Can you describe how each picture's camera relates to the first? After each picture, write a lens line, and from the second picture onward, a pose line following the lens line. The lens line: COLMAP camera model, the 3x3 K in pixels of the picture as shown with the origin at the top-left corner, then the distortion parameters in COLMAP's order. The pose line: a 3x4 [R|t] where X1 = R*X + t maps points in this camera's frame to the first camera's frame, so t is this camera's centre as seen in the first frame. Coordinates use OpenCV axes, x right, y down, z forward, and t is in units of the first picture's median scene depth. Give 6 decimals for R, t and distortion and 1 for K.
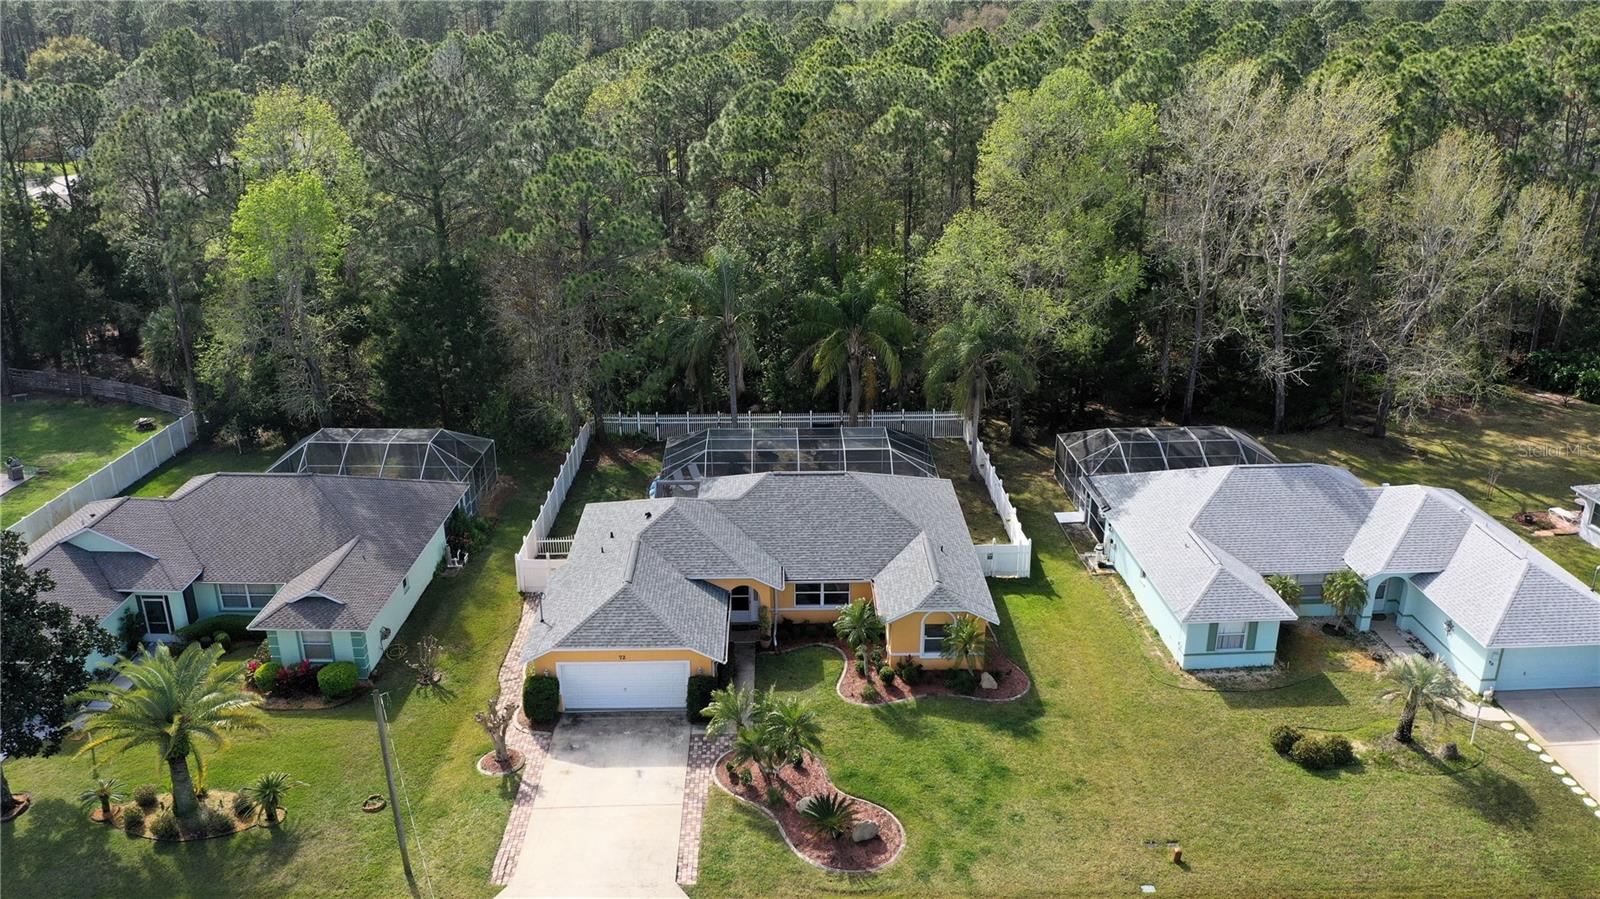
lens RADIAL K [[1256.2, 0, 795.6], [0, 1256.2, 445.5], [0, 0, 1]] dist [-0.000302, -0.000192]
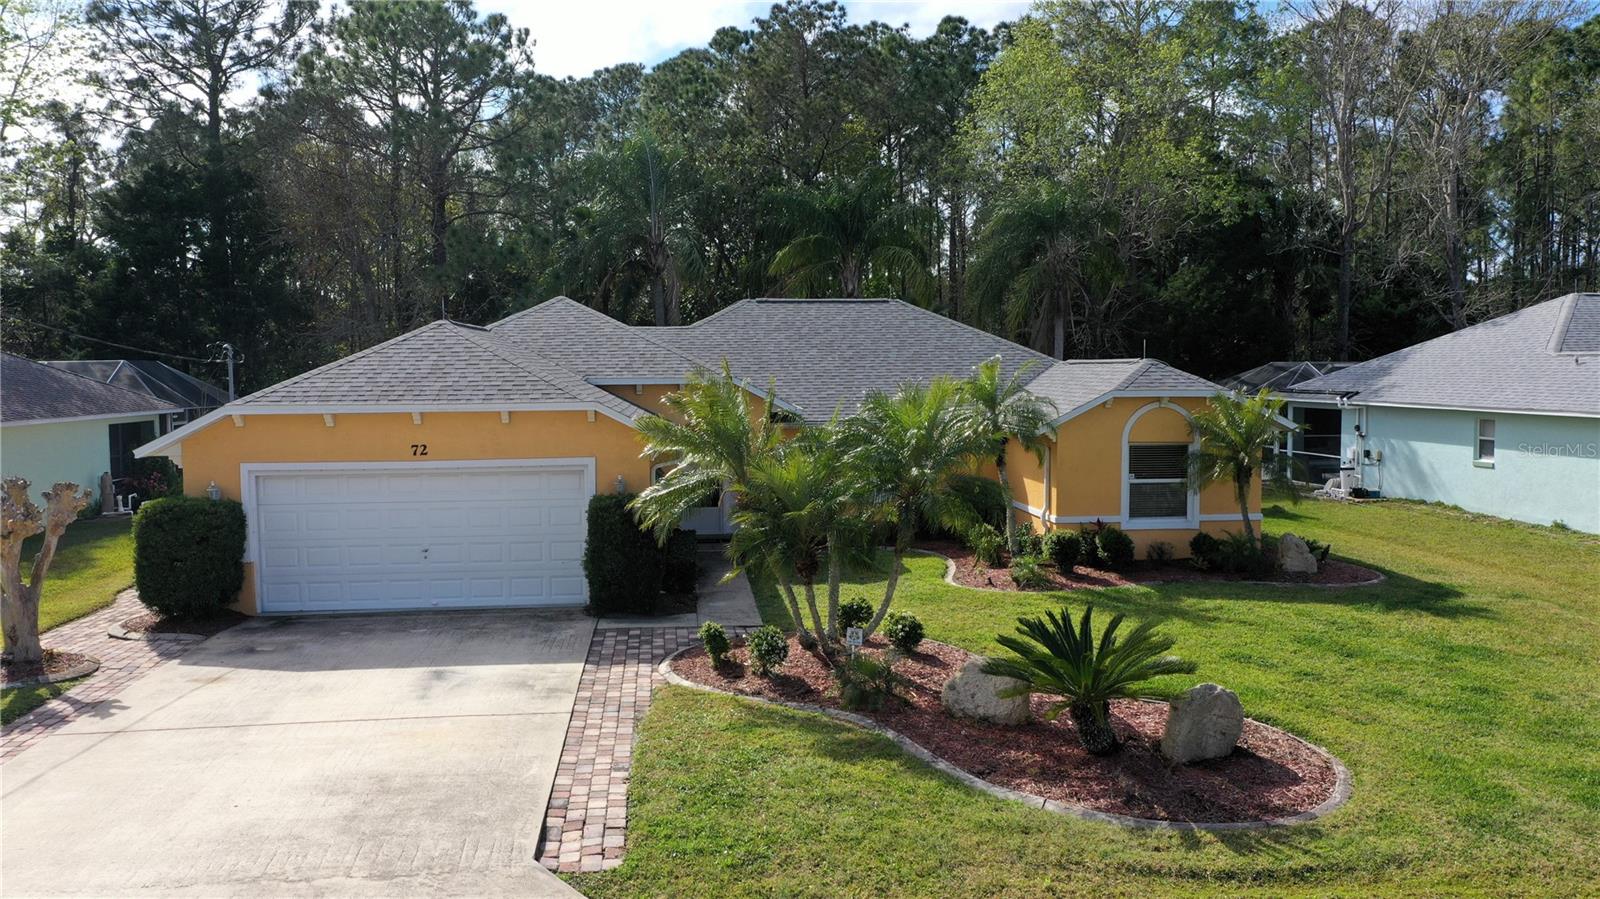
lens RADIAL K [[1256.2, 0, 795.3], [0, 1256.2, 449.1], [0, 0, 1]] dist [-0.000302, -0.000192]
pose [[0.996526, -0.009066, 0.082792, -0.054123], [0.033370, 0.954241, -0.297172, 0.286364], [-0.076310, 0.298902, 0.951228, 0.619698]]
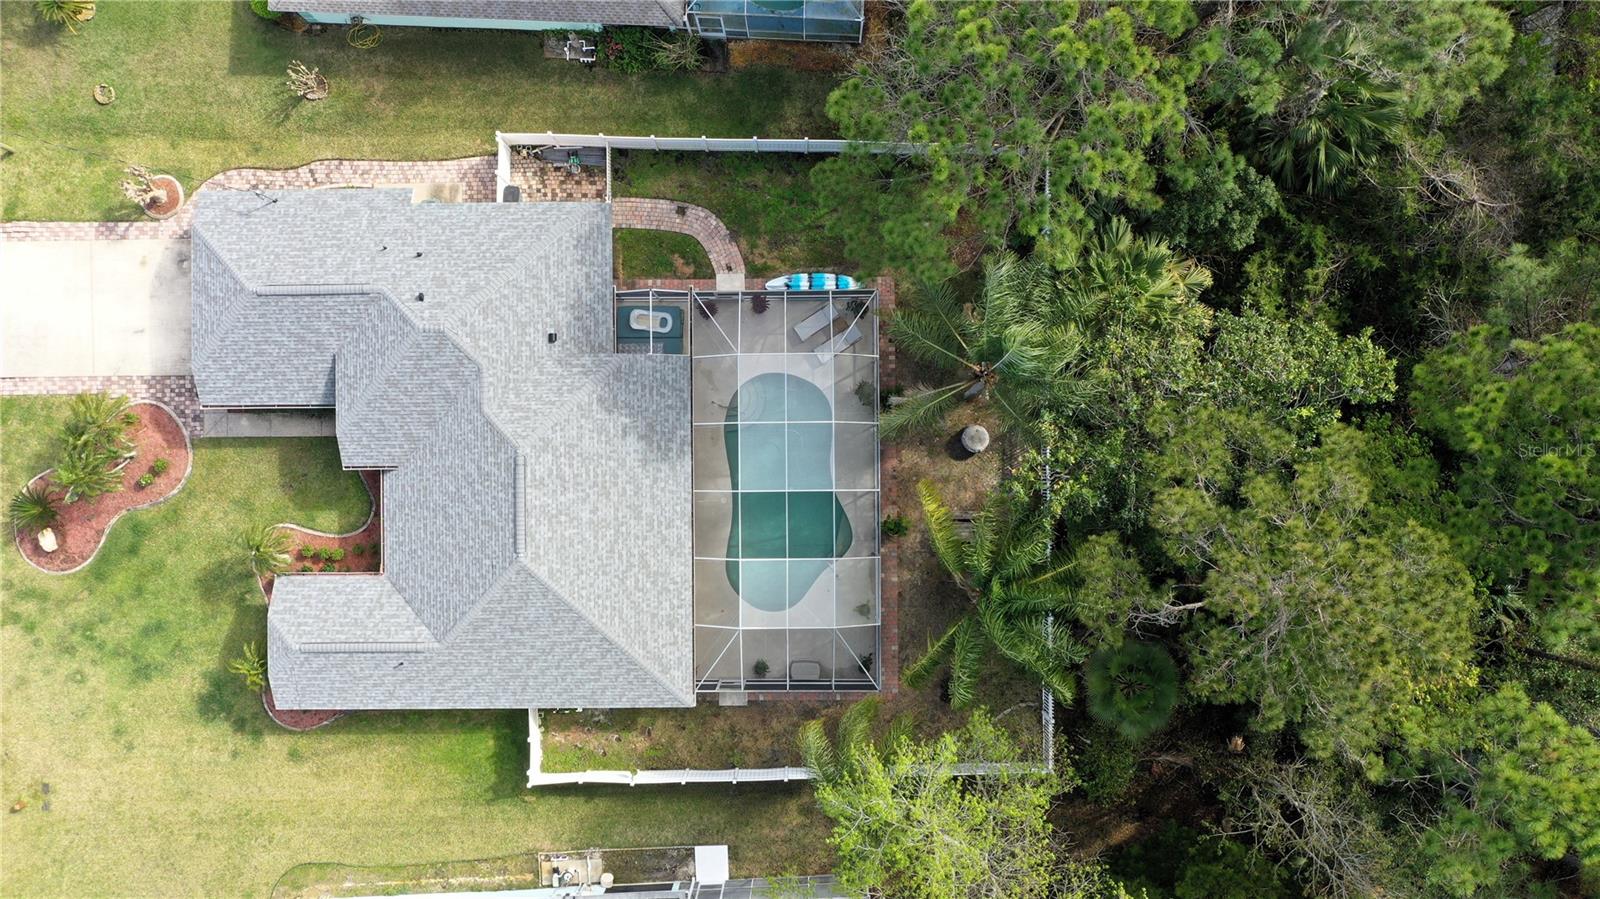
lens RADIAL K [[1256.2, 0, 797.4], [0, 1256.2, 448.9], [0, 0, 1]] dist [-0.000302, -0.000192]
pose [[-0.006485, 0.999960, -0.006171, -0.020885], [-0.356434, 0.003454, 0.934314, -0.868482], [0.934298, 0.008259, 0.356397, 1.069717]]
